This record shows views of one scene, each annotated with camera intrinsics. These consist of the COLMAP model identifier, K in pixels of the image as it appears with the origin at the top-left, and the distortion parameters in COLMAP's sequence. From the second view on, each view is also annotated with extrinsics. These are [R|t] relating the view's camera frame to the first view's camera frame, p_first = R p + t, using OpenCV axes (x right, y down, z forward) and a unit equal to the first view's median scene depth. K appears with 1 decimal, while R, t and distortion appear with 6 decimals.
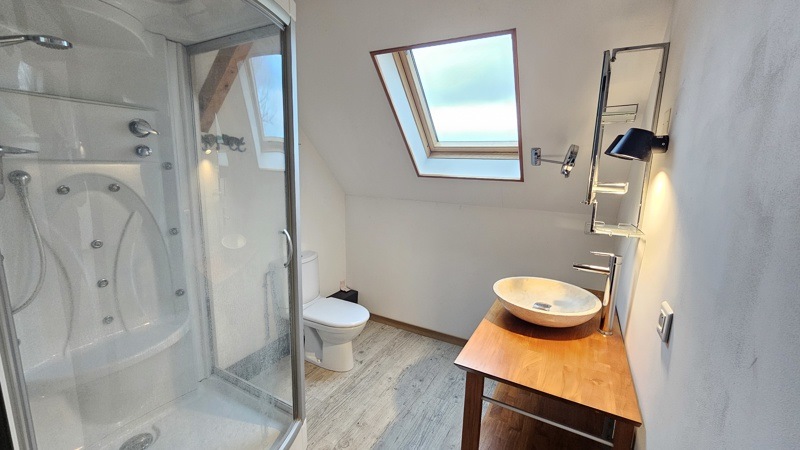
lens RADIAL K [[328.4, 0, 399.7], [0, 328.4, 224.3], [0, 0, 1]] dist [0.000841, 0.000096]
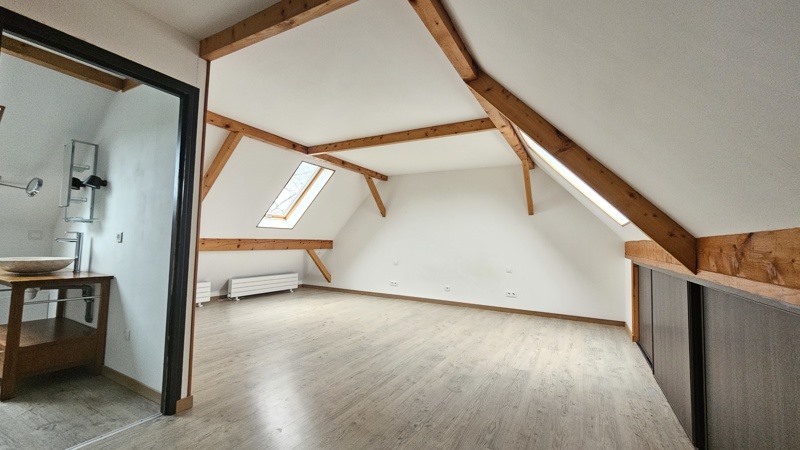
lens RADIAL K [[328.4, 0, 399.4], [0, 328.4, 224.1], [0, 0, 1]] dist [0.000841, 0.000096]
pose [[0.011121, 0.029152, 0.999513, -2.511730], [0.156724, 0.987170, -0.030536, 0.743561], [-0.987580, 0.156987, 0.006410, -1.841775]]
